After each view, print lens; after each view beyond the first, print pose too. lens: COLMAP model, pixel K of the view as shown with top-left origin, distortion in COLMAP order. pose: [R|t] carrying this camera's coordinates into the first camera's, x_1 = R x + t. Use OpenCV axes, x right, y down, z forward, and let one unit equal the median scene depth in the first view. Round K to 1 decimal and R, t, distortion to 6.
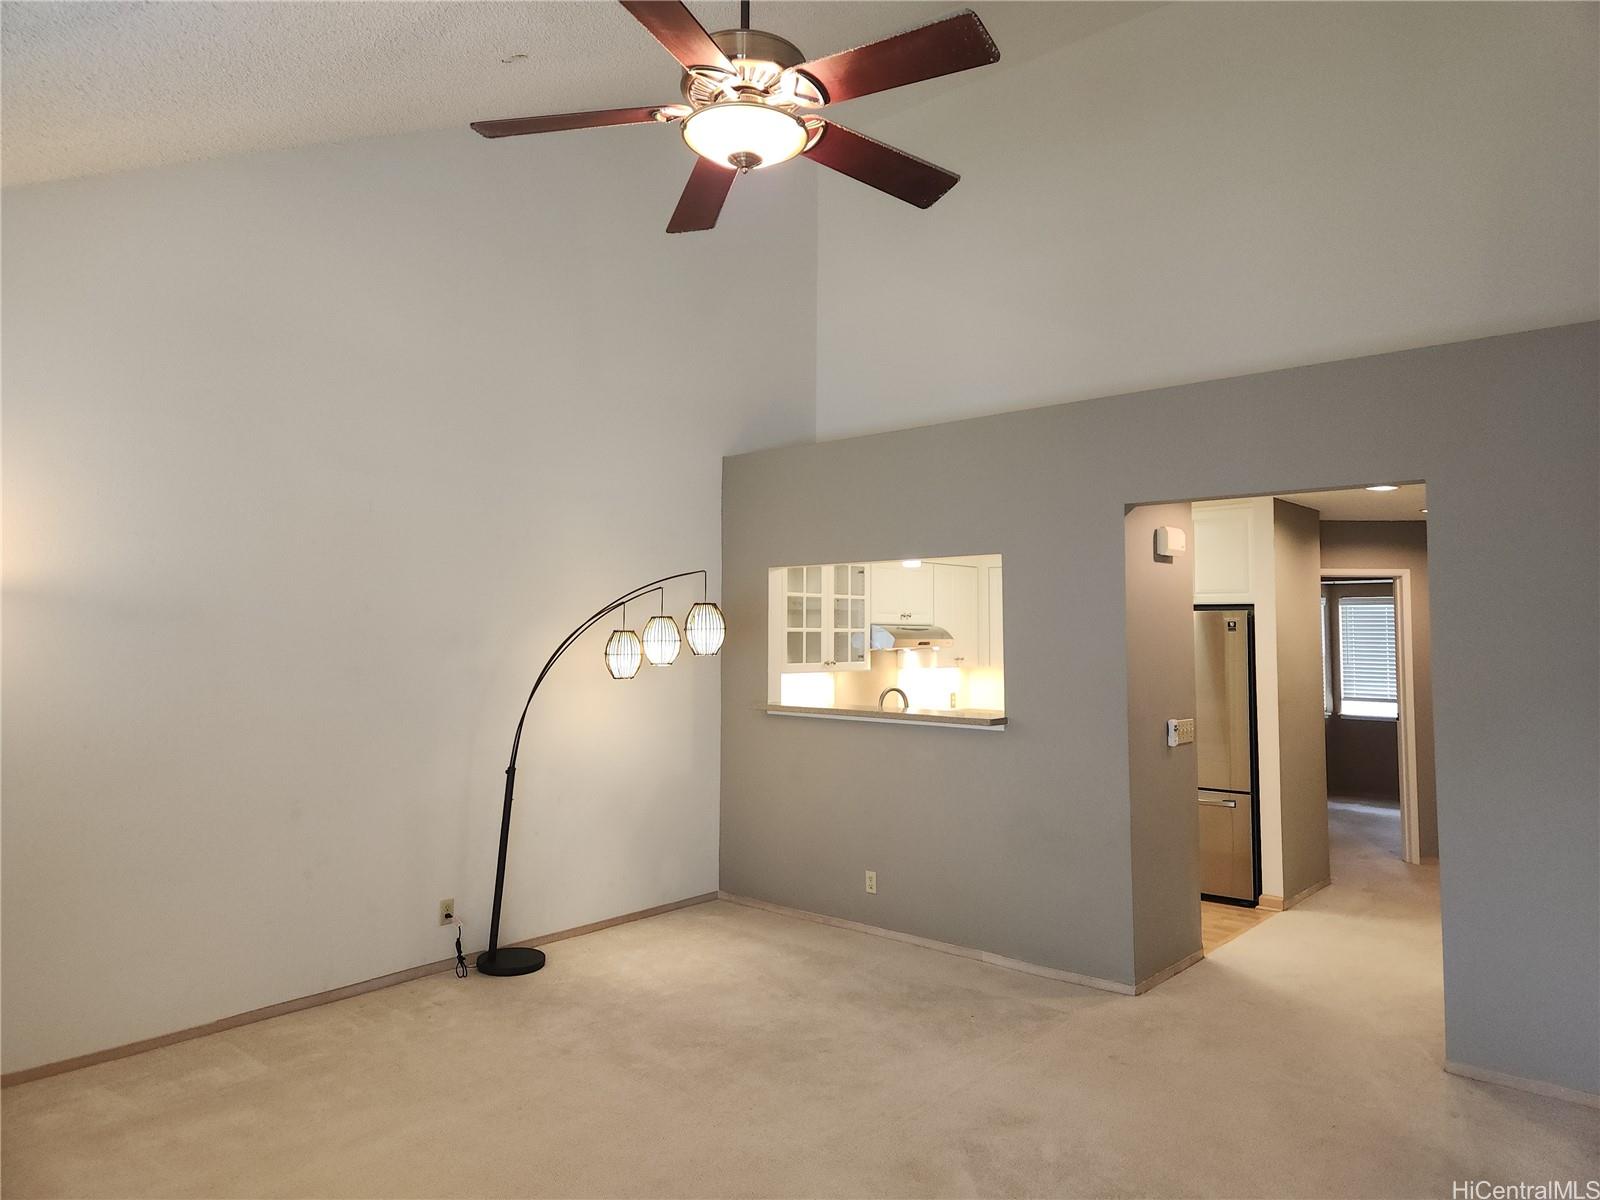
lens RADIAL K [[1066.6, 0, 786.4], [0, 1066.6, 586.9], [0, 0, 1]] dist [0.091744, -0.077746]
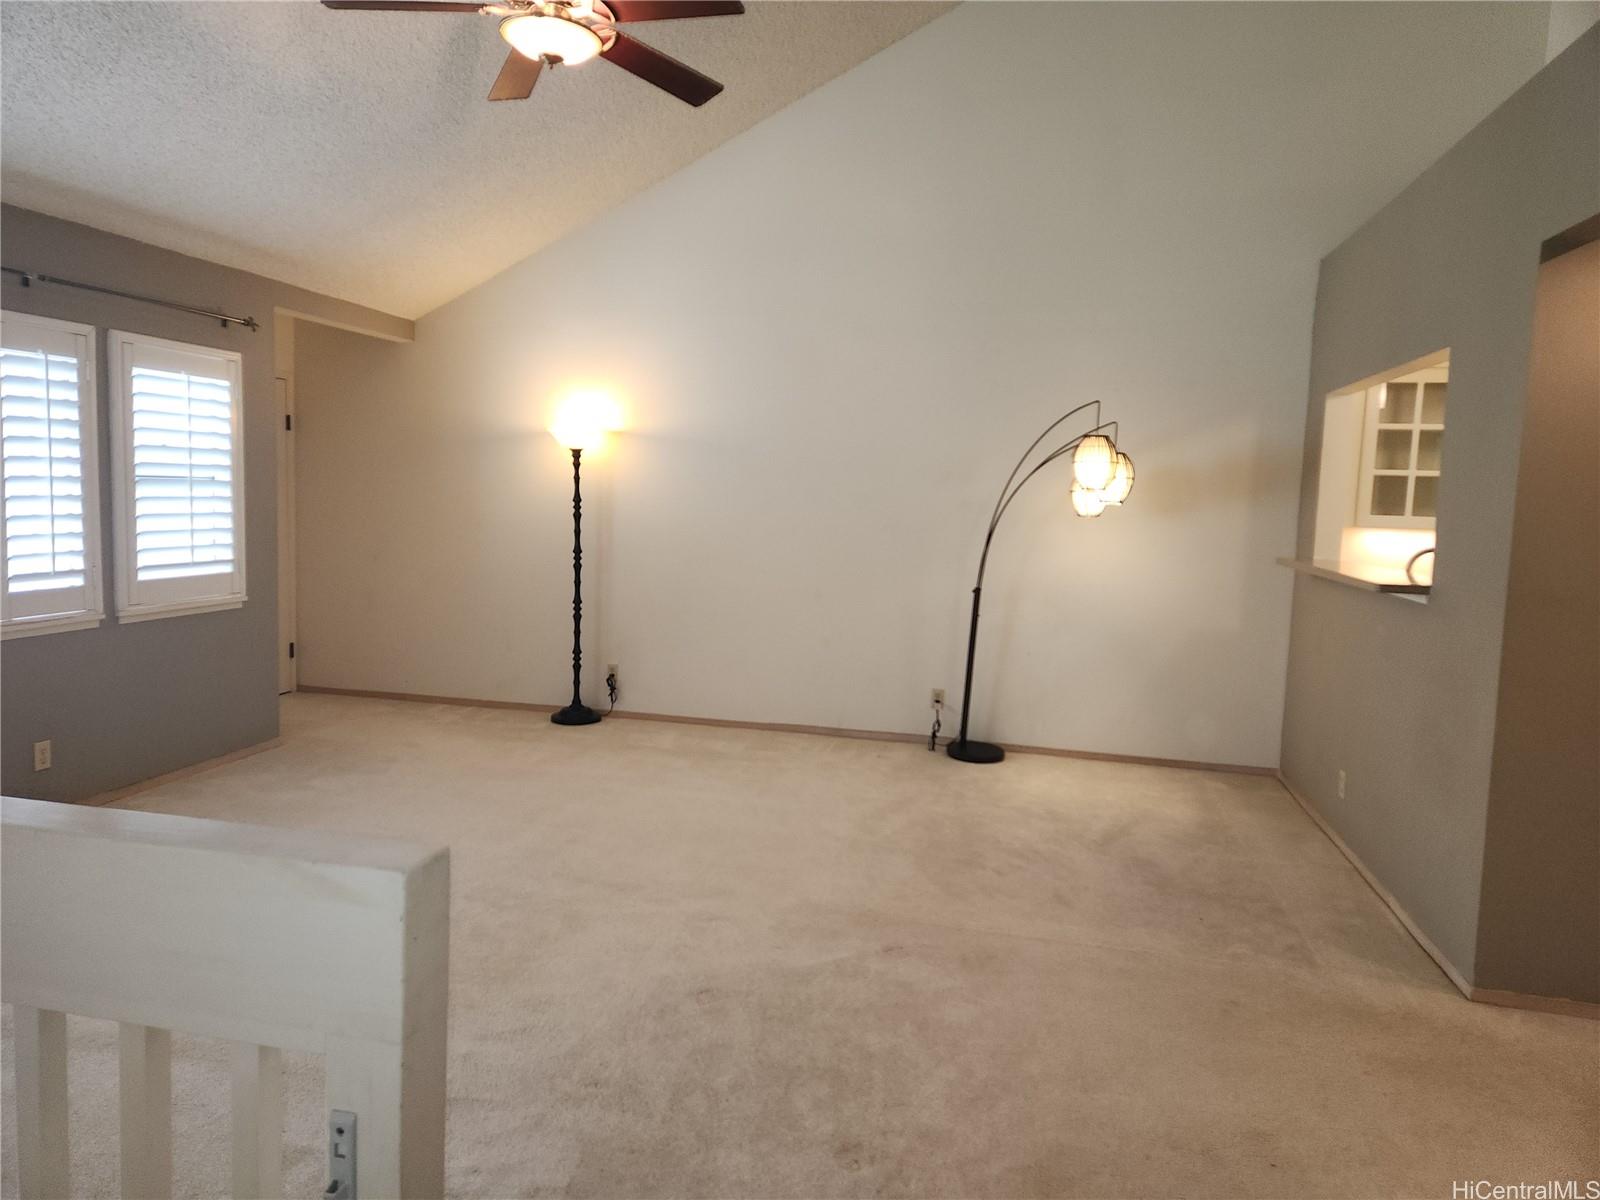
lens RADIAL K [[1056.9, 0, 782.3], [0, 1056.9, 566.9], [0, 0, 1]] dist [0.077192, -0.050172]
pose [[0.460558, 0.077435, -0.884246, 0.643629], [0.014747, 0.995383, 0.094848, 0.034864], [0.887507, -0.056723, 0.457289, 0.300743]]
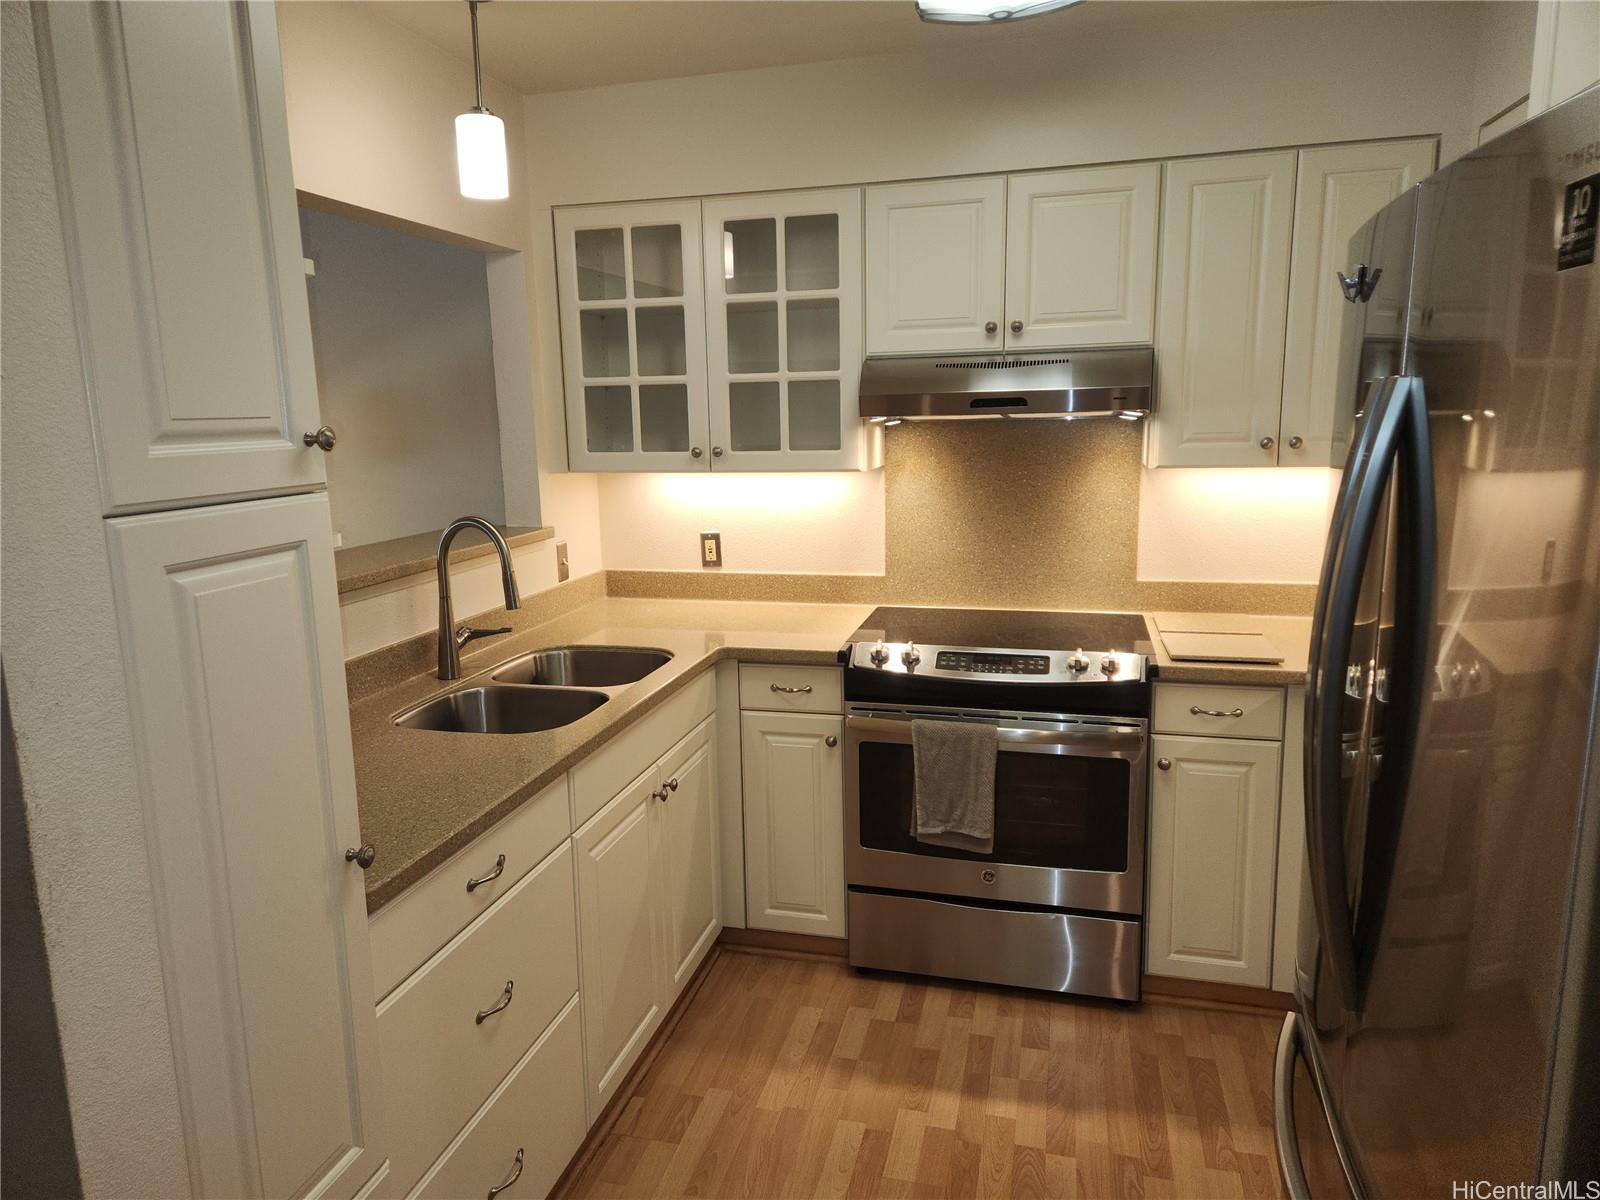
lens RADIAL K [[1066.6, 0, 786.4], [0, 1066.6, 586.9], [0, 0, 1]] dist [0.091744, -0.077746]
pose [[0.439292, 0.142761, -0.886928, 0.598157], [0.066482, 0.979418, 0.190577, 0.054859], [0.895881, -0.142684, 0.420759, 1.059799]]
